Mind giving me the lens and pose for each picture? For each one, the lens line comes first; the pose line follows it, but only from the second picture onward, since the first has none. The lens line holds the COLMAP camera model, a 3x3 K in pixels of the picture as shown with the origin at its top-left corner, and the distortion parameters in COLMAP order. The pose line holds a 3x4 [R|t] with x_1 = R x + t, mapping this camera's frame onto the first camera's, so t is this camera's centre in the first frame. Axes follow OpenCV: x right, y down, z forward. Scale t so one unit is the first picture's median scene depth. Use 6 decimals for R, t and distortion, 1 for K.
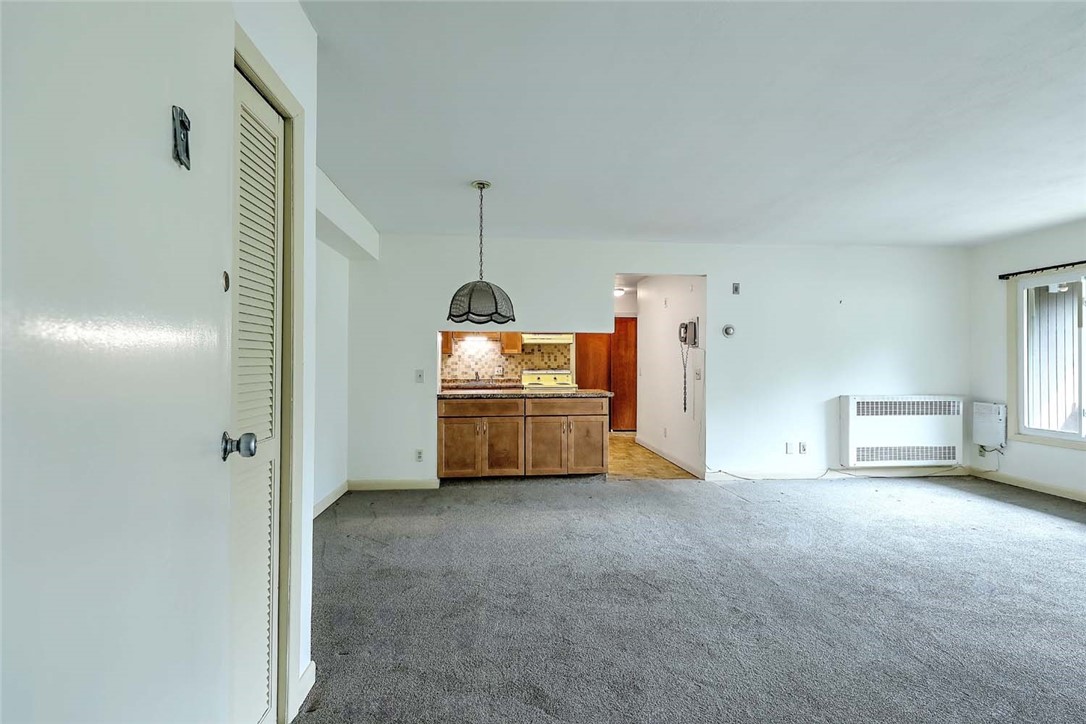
lens RADIAL K [[482.9, 0, 545.3], [0, 482.9, 359.8], [0, 0, 1]] dist [0.008739, -0.004199]
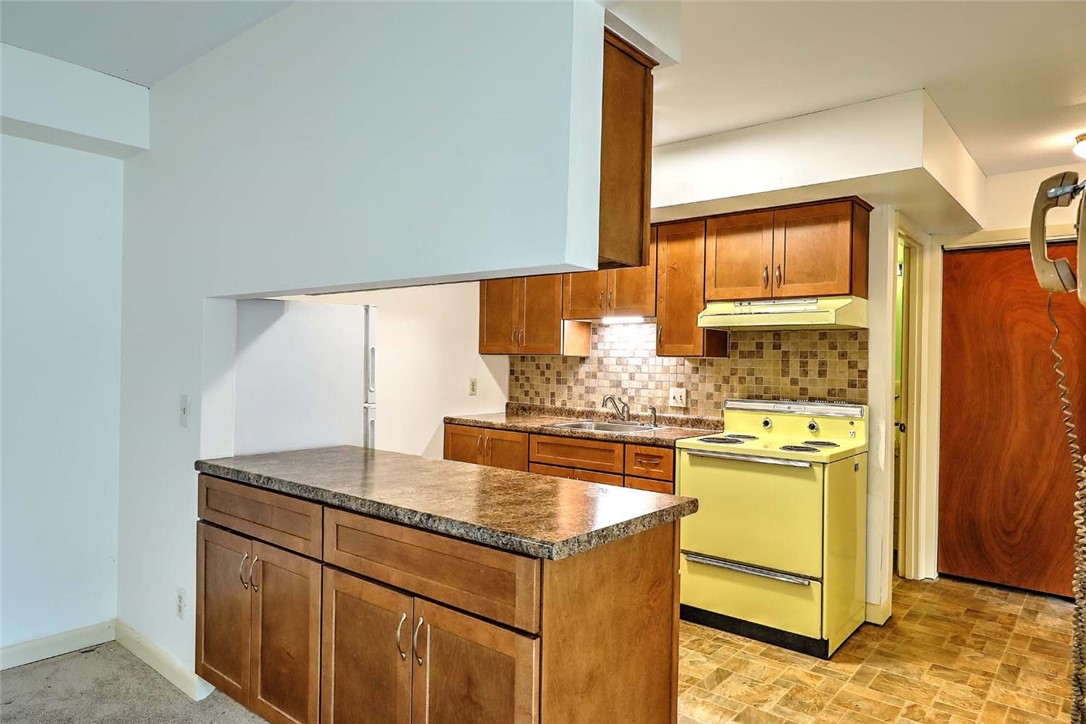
lens RADIAL K [[681.4, 0, 543.4], [0, 681.4, 359.9], [0, 0, 1]] dist [0.016107, -0.001280]
pose [[0.701239, 0.010167, -0.712854, 0.331113], [-0.010331, 0.999938, 0.004099, -0.013621], [0.712851, 0.004491, 0.701301, 0.727764]]
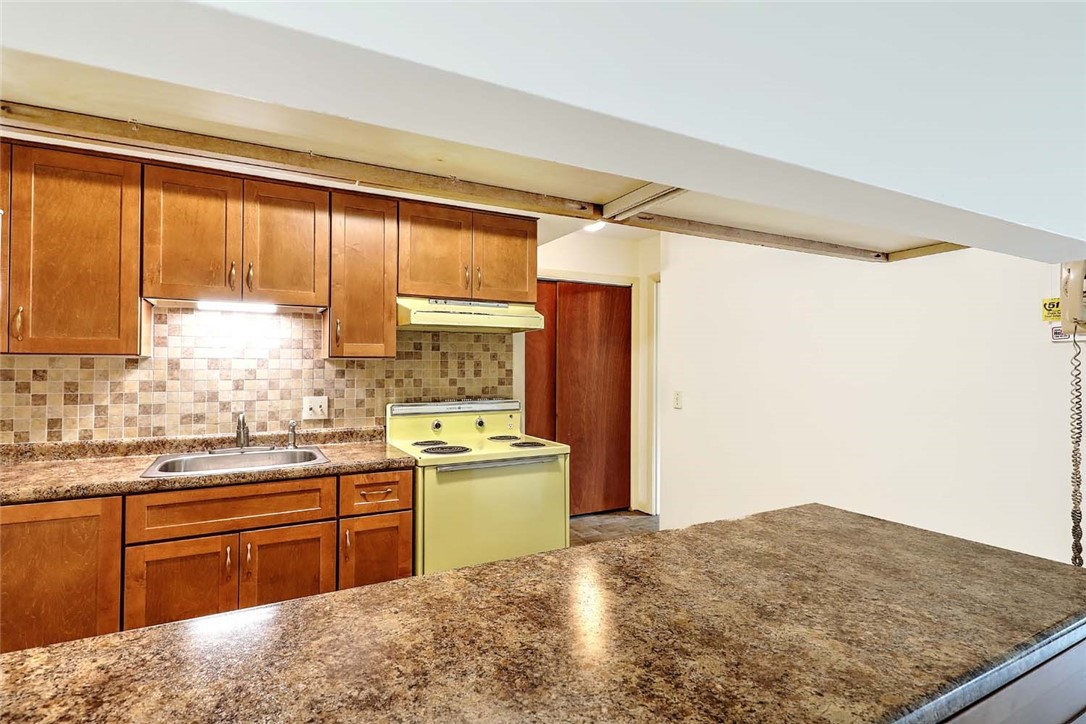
lens RADIAL K [[548.8, 0, 547.4], [0, 548.8, 359.5], [0, 0, 1]] dist [0.014041, -0.004047]
pose [[0.919857, 0.005945, 0.392208, -0.138773], [-0.004517, 0.999979, -0.004564, -0.012726], [-0.392227, 0.002426, 0.919865, 0.834393]]
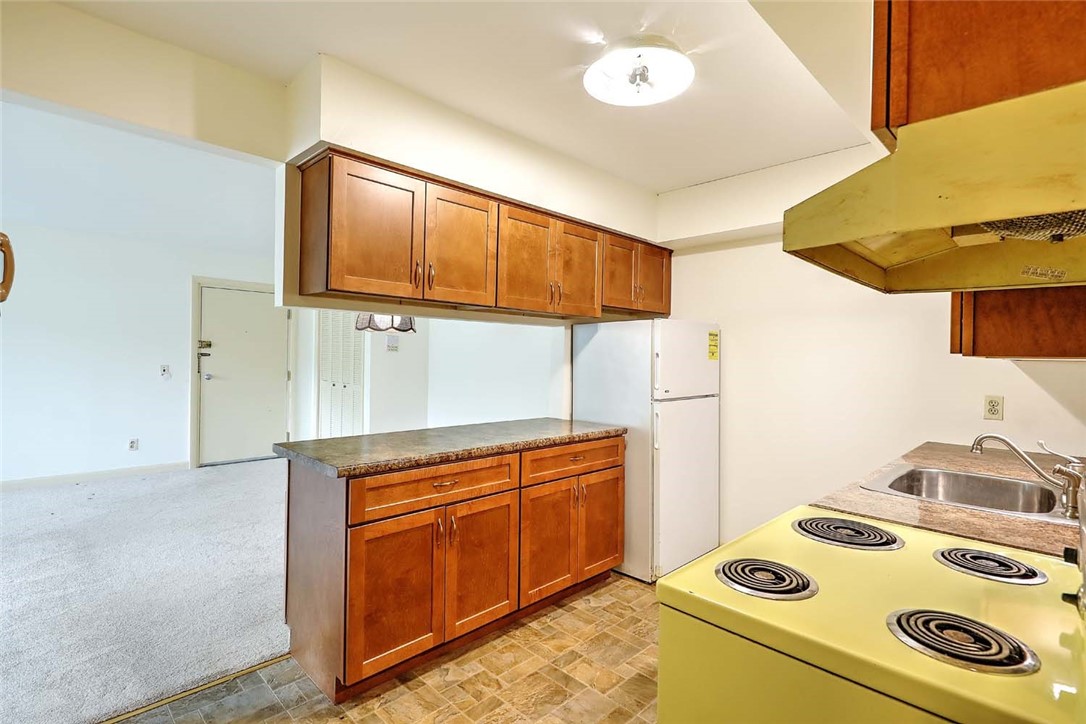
lens RADIAL K [[515.4, 0, 541.6], [0, 515.4, 356.1], [0, 0, 1]] dist [0.007610, -0.005032]
pose [[-0.768719, -0.015807, -0.639391, 0.239558], [-0.013606, 0.999872, -0.008361, -0.010805], [0.639442, 0.002272, -0.768836, 1.418282]]
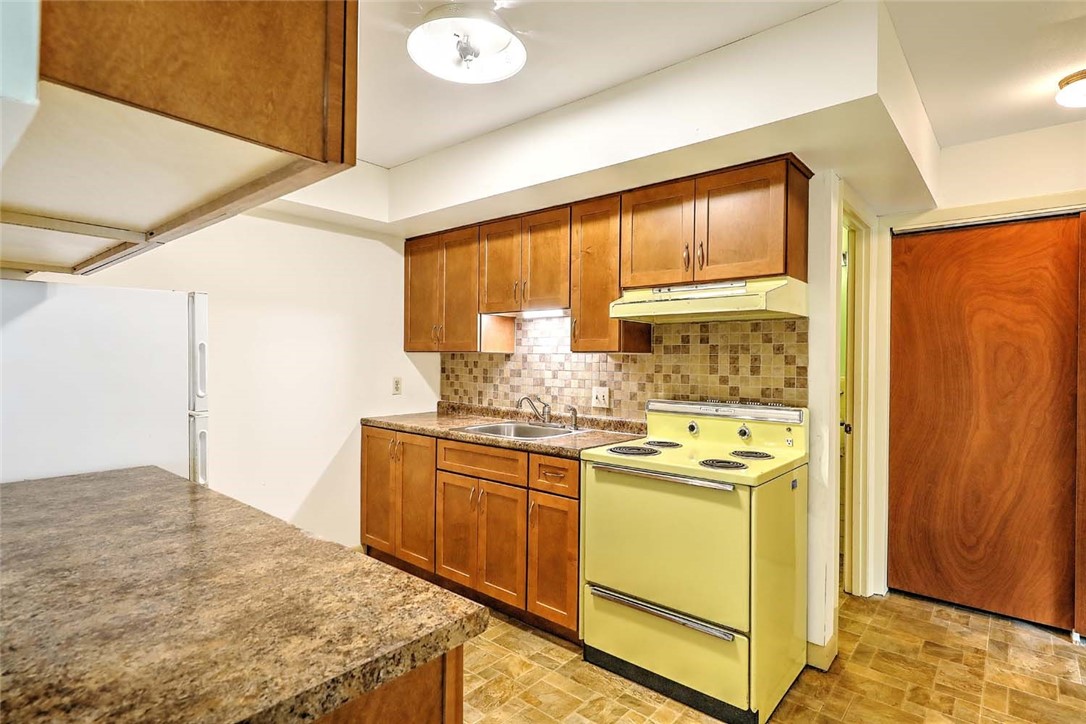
lens RADIAL K [[548.8, 0, 544.6], [0, 548.8, 359.4], [0, 0, 1]] dist [0.014041, -0.004047]
pose [[0.692108, 0.007158, -0.721758, 0.253269], [-0.003110, 0.999971, 0.006935, -0.012426], [0.721787, -0.002555, 0.692111, 0.954952]]
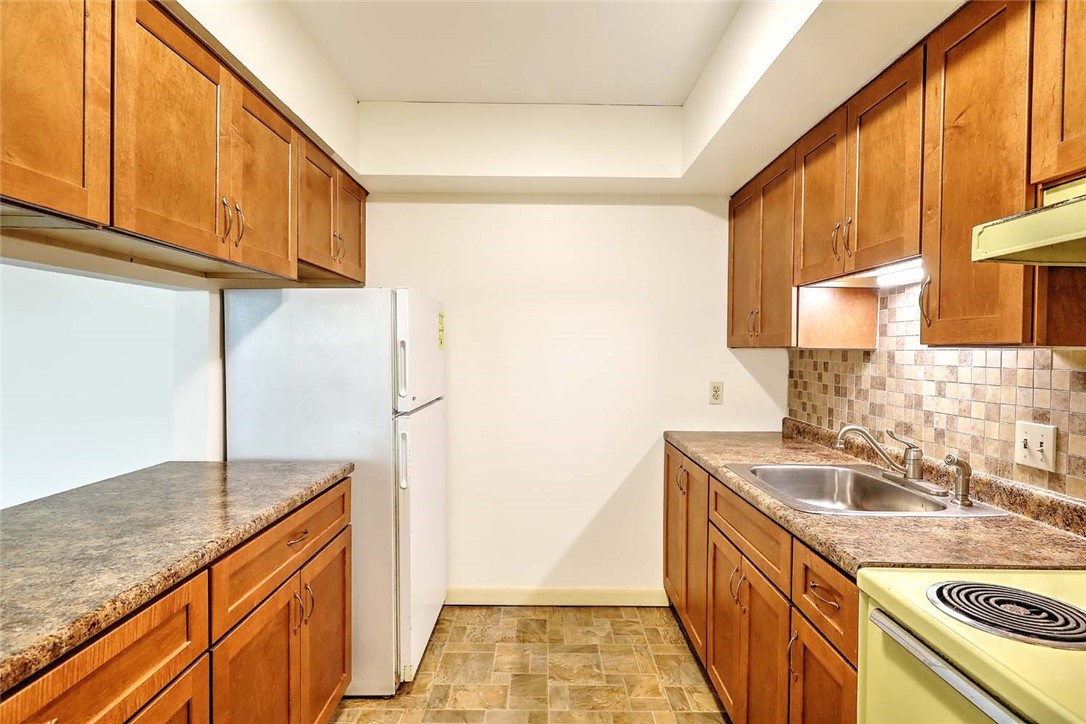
lens RADIAL K [[548.8, 0, 547.9], [0, 548.8, 359.0], [0, 0, 1]] dist [0.014041, -0.004047]
pose [[-0.091374, 0.013556, -0.995724, 0.157793], [-0.001740, 0.999904, 0.013772, -0.013203], [0.995815, 0.002991, -0.091341, 1.198195]]
